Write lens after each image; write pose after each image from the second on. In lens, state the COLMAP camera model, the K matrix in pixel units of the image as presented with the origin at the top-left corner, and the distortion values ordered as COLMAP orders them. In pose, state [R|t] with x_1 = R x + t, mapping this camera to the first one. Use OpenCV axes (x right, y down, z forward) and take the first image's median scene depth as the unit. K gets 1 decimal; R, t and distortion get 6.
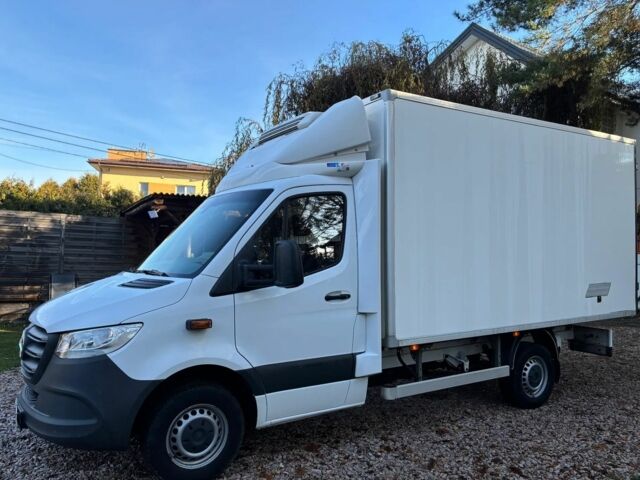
lens RADIAL K [[507.8, 0, 320.0], [0, 507.8, 240.0], [0, 0, 1]] dist [0.046963, -0.048679]
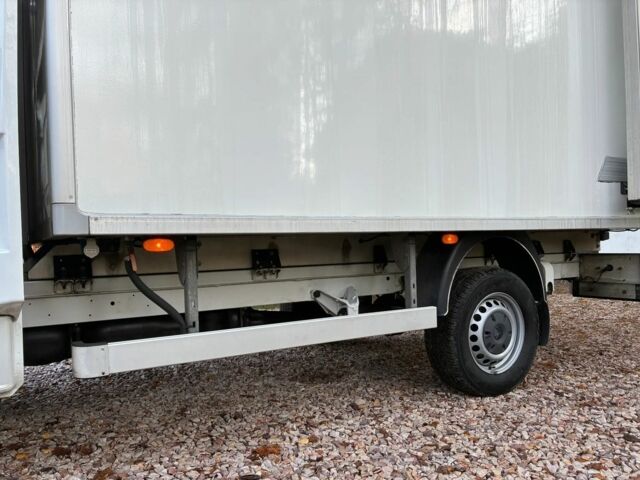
lens RADIAL K [[522.0, 0, 320.0], [0, 522.0, 240.0], [0, 0, 1]] dist [0.023373, -0.007862]
pose [[0.999673, -0.020992, -0.014570, 0.321331], [0.021203, 0.999671, 0.014445, 0.207352], [0.014262, -0.014749, 0.999790, 0.609908]]
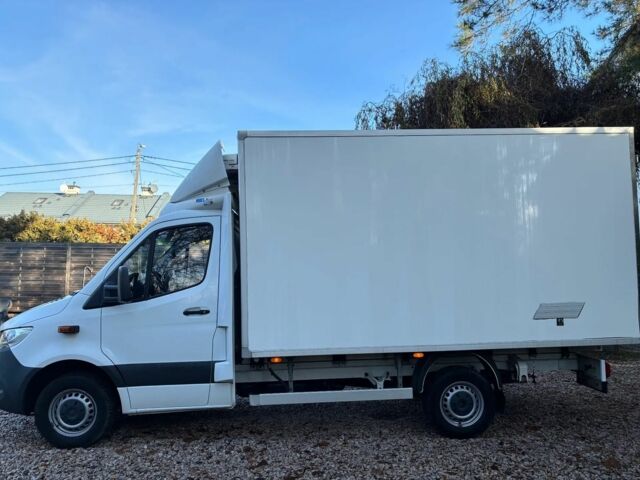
lens RADIAL K [[522.0, 0, 320.0], [0, 522.0, 240.0], [0, 0, 1]] dist [0.023373, -0.007862]
pose [[0.883265, -0.046724, -0.466541, 0.816745], [0.031582, 0.998691, -0.040227, 0.002548], [0.467810, 0.020797, 0.883585, 0.052806]]
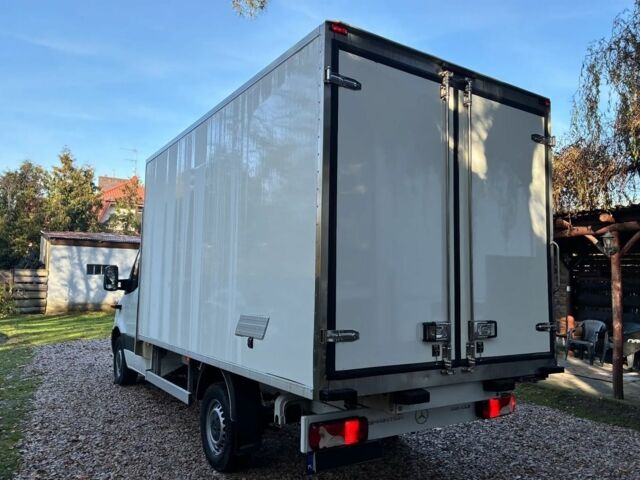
lens RADIAL K [[522.0, 0, 320.0], [0, 522.0, 240.0], [0, 0, 1]] dist [0.023373, -0.007862]
pose [[0.013036, -0.088497, -0.995991, 1.568539], [0.005887, 0.996065, -0.088426, 0.068353], [0.999898, -0.004711, 0.013506, 1.449652]]
